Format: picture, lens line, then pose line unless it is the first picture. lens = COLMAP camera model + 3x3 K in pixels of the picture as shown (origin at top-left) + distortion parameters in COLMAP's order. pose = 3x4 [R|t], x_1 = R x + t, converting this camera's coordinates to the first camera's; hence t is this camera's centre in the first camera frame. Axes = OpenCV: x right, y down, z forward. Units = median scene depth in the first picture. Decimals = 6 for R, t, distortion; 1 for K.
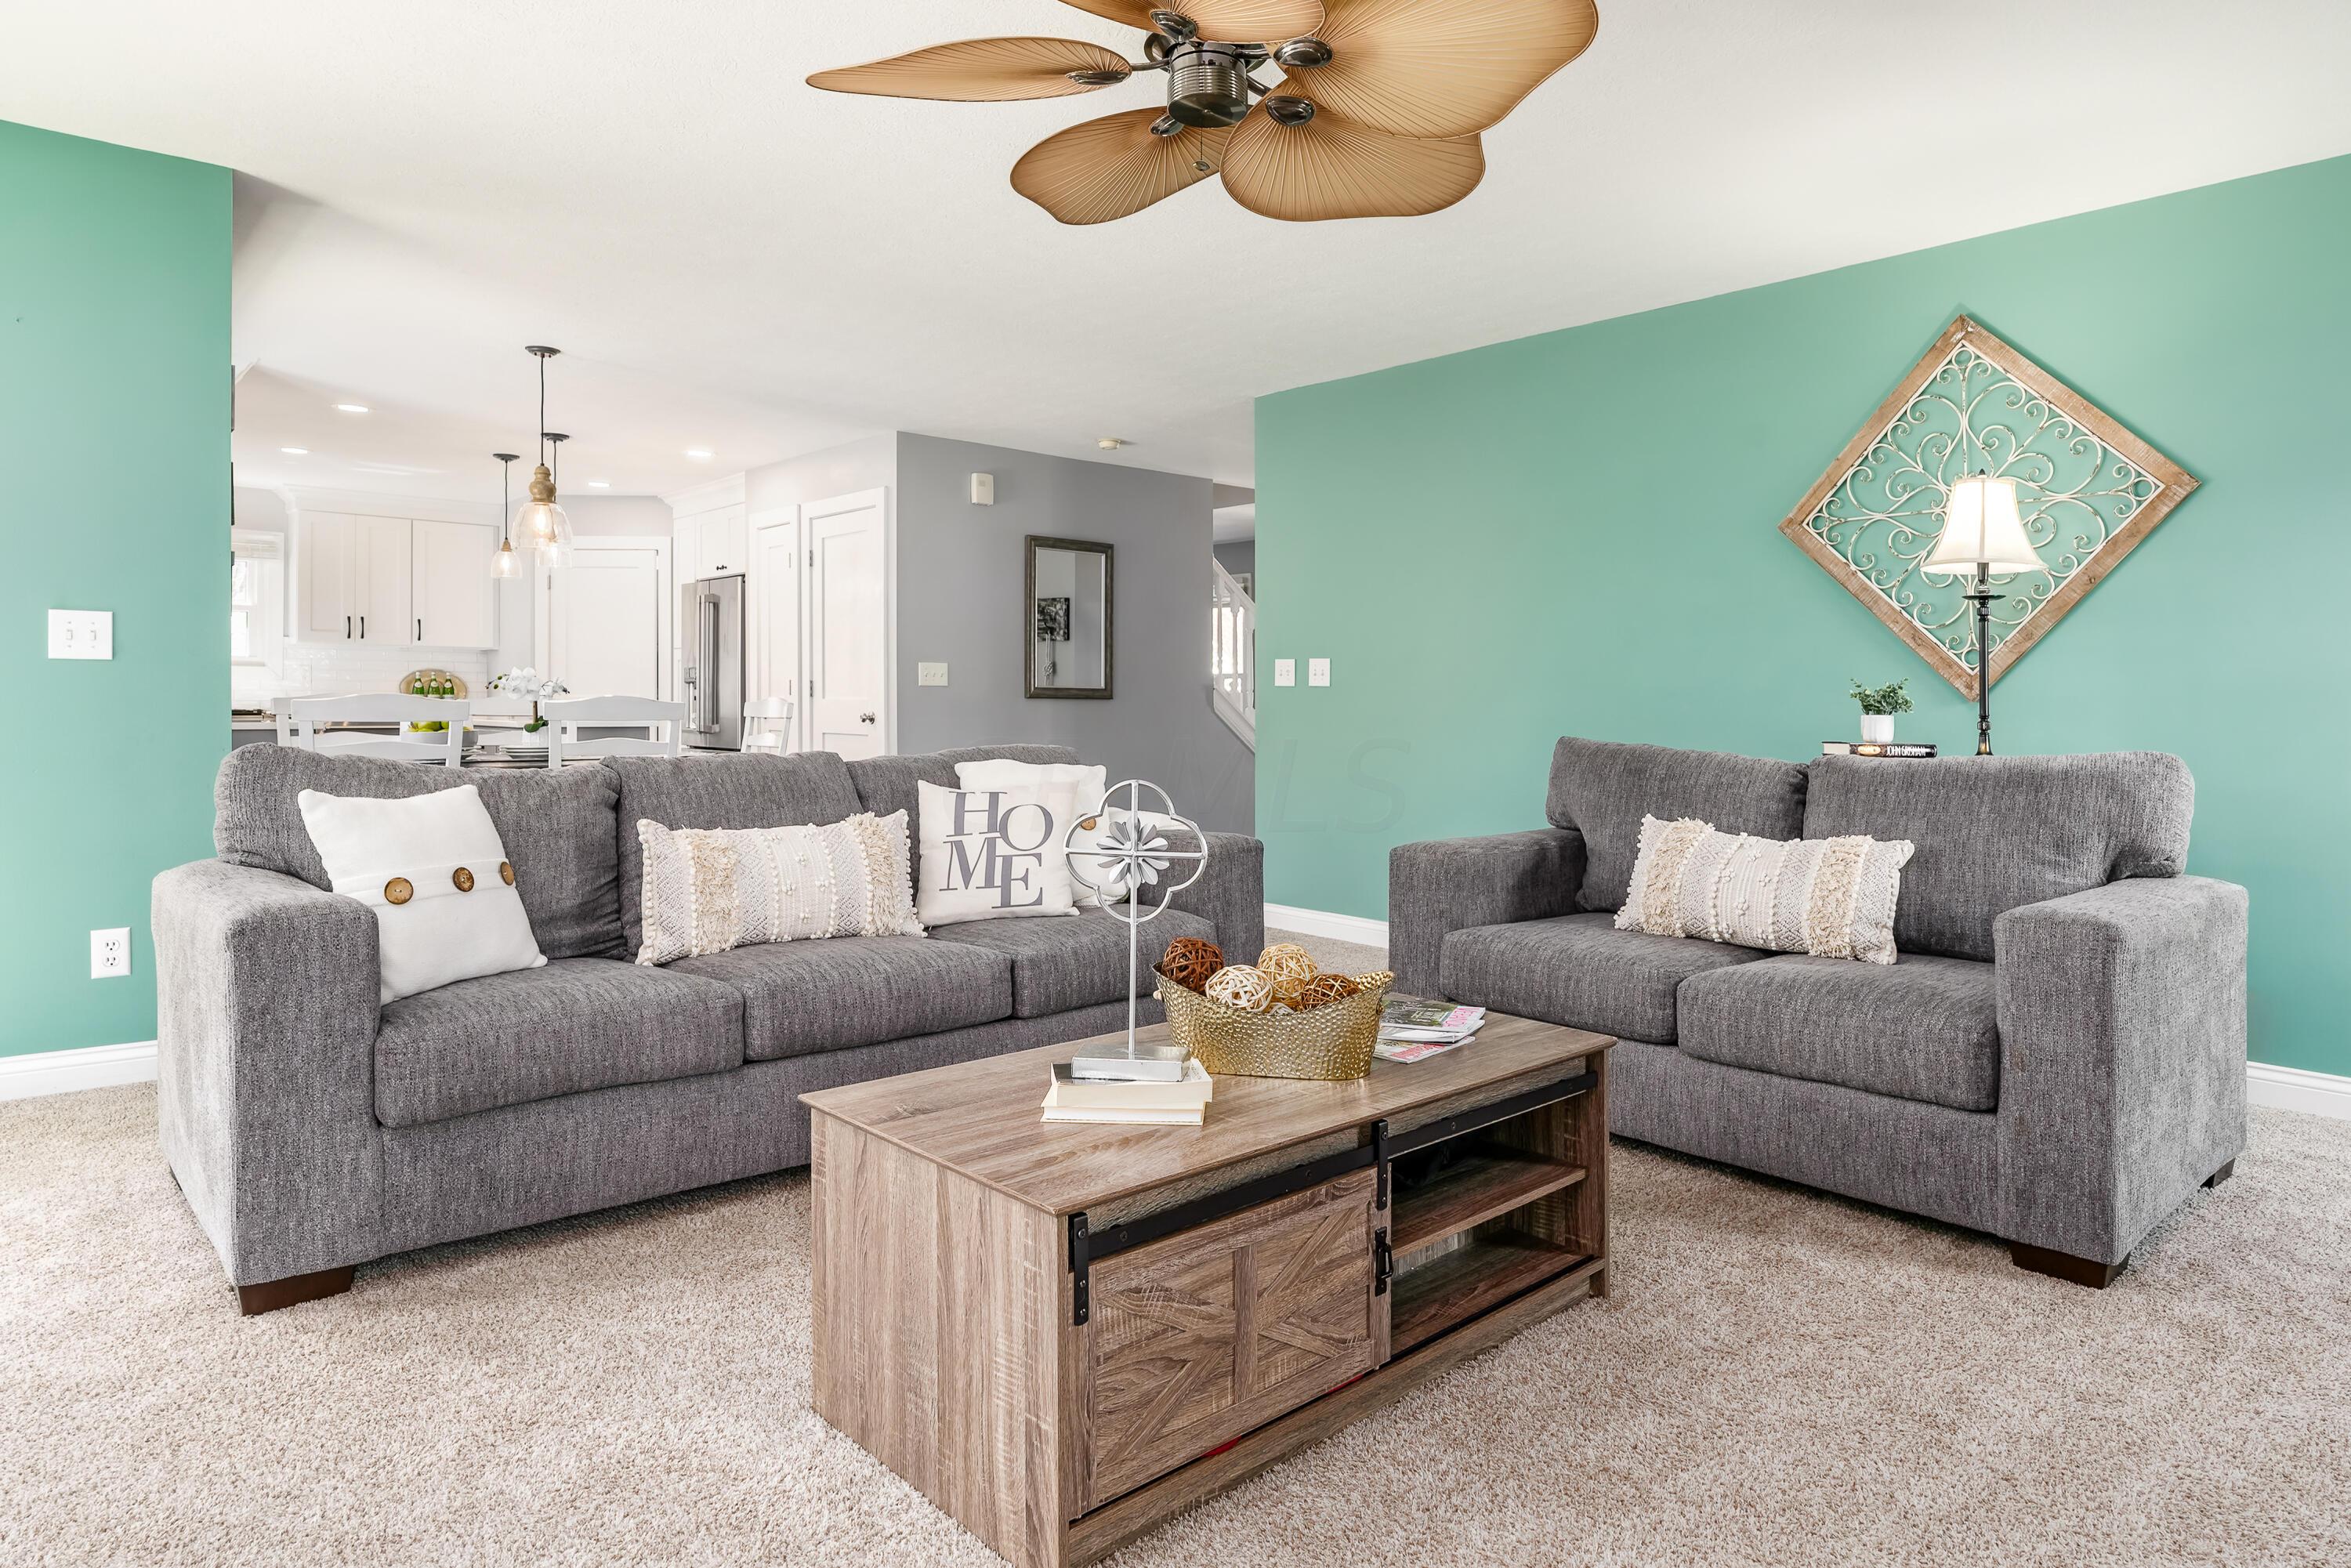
lens RADIAL K [[1378.5, 0, 1175.8], [0, 1378.5, 718.4], [0, 0, 1]] dist [0.003465, 0.002232]
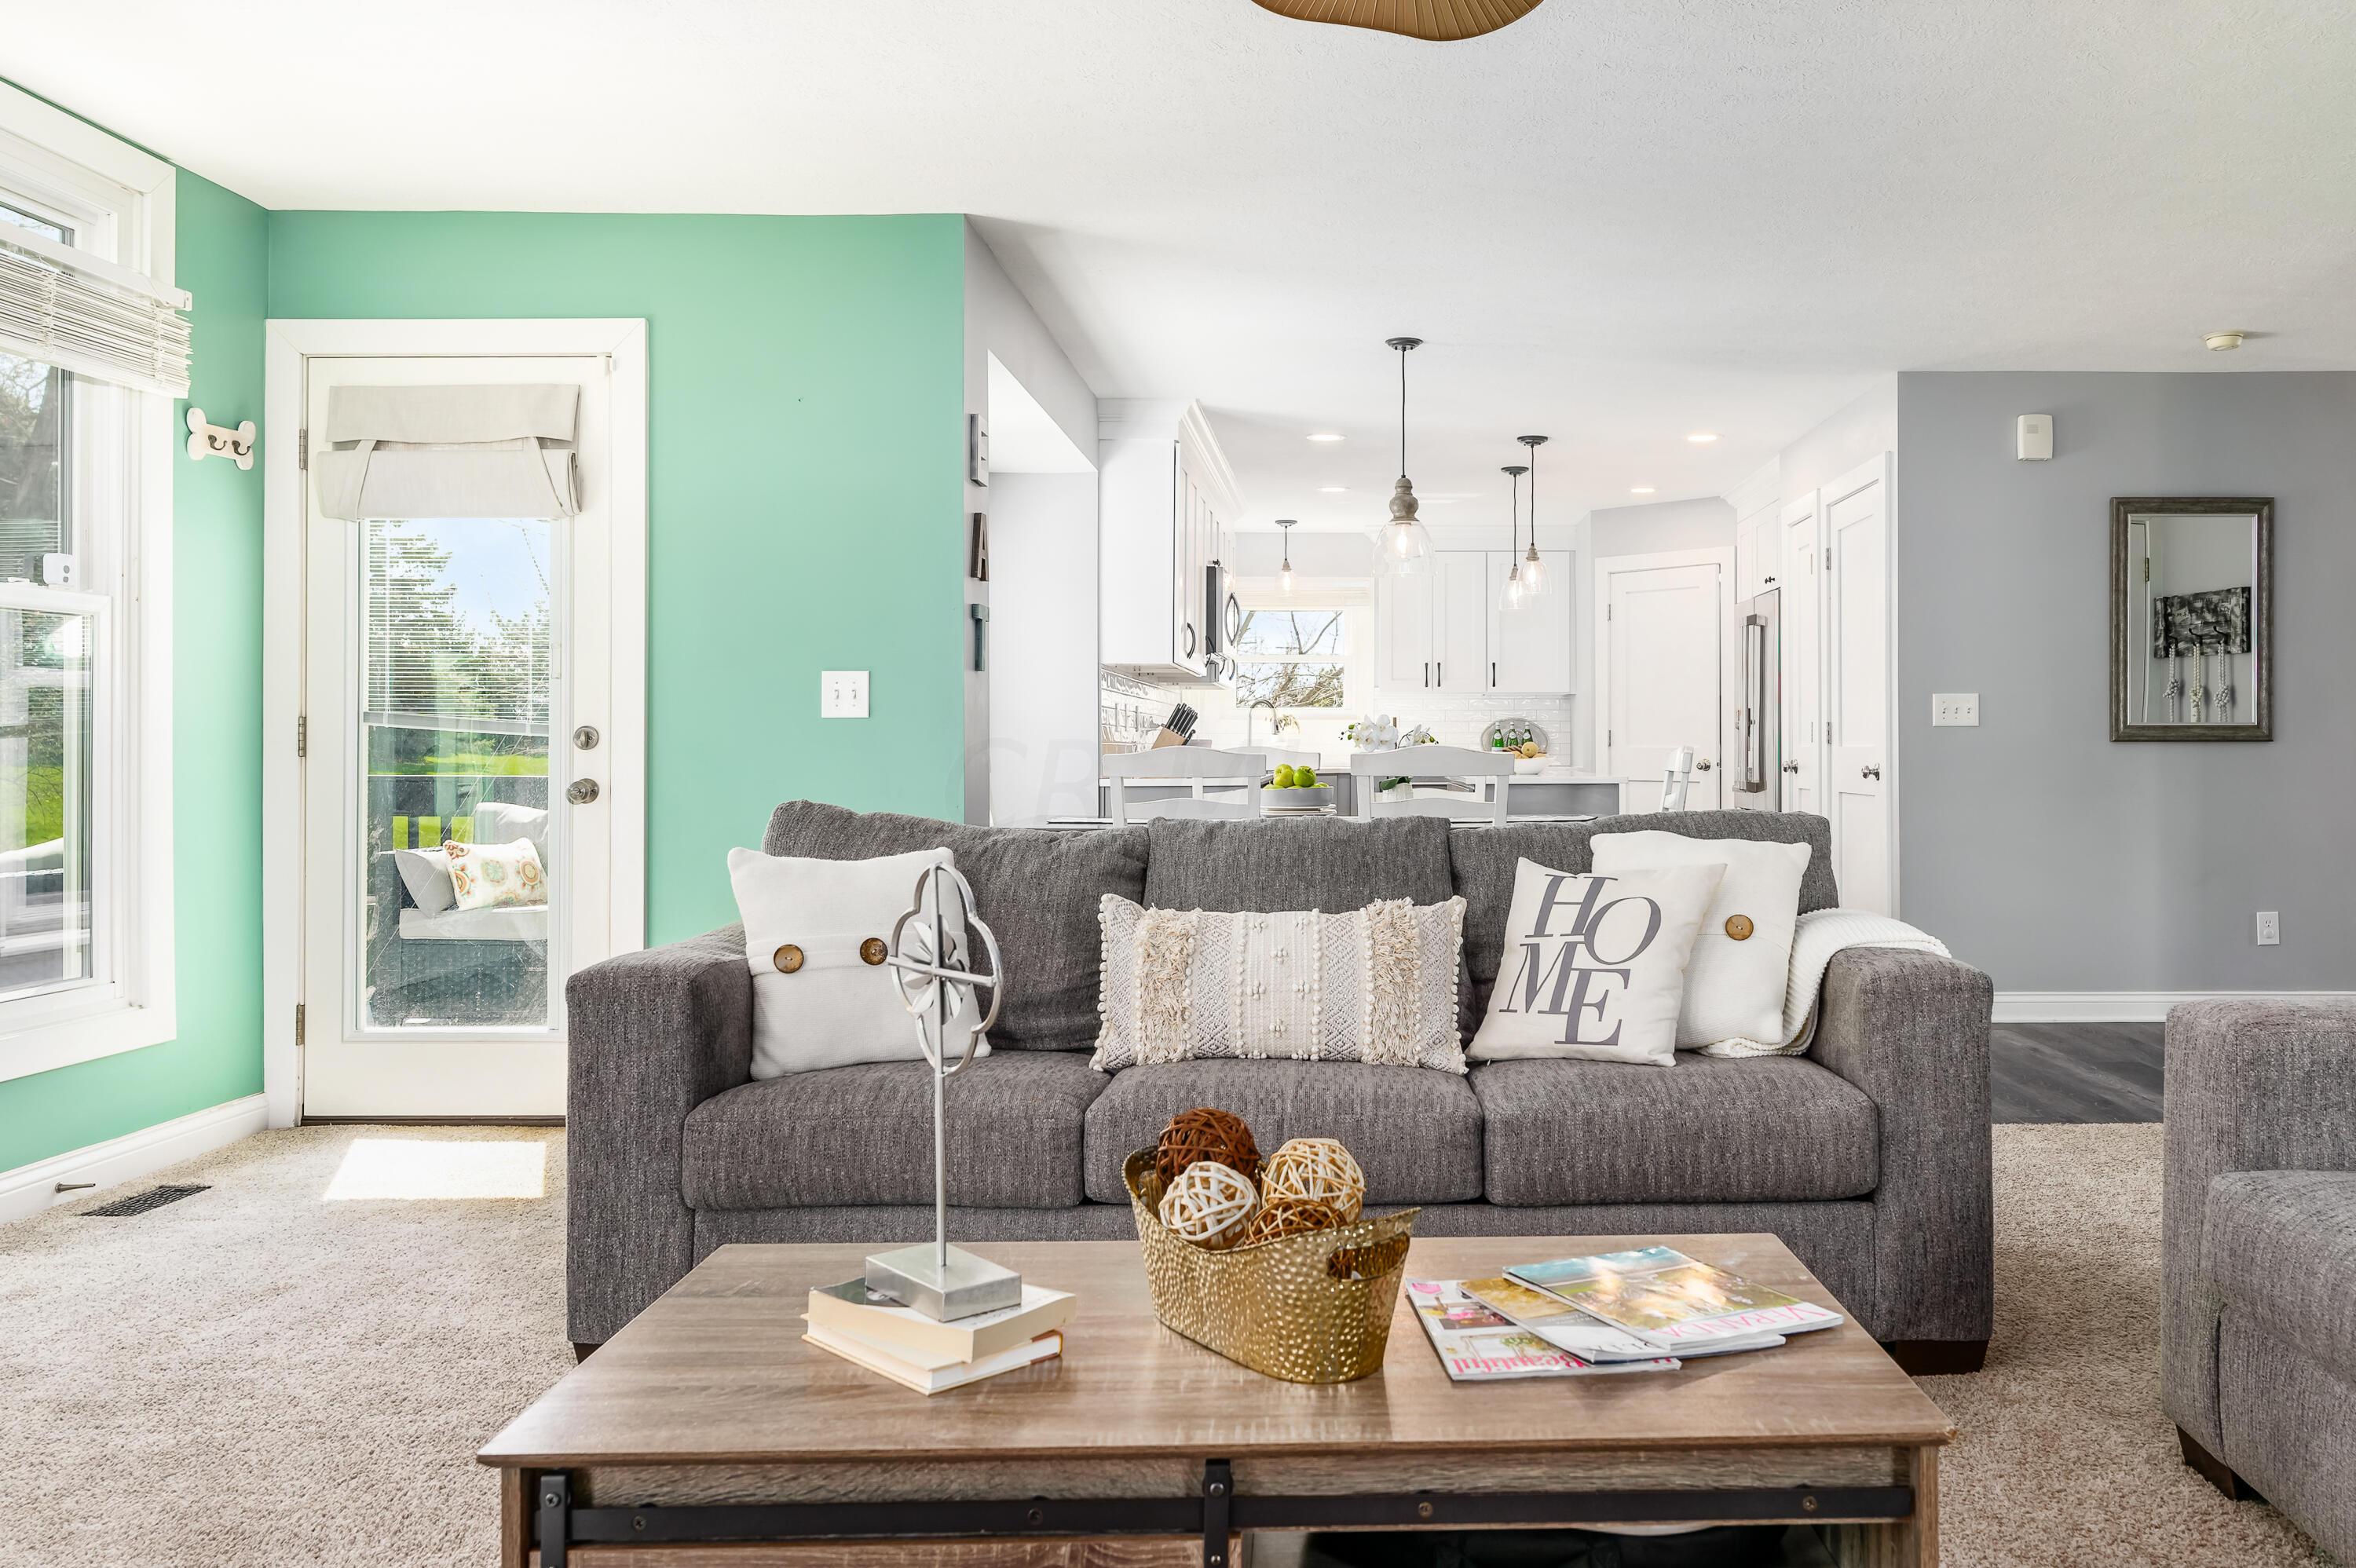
lens RADIAL K [[1730.1, 0, 1178.0], [0, 1730.1, 784.0], [0, 0, 1]] dist [0.000536, 0.007539]
pose [[0.760075, 0.001670, -0.649833, 0.292342], [0.002306, 0.999983, 0.005267, 0.001141], [0.649831, -0.005502, 0.760058, 0.209533]]
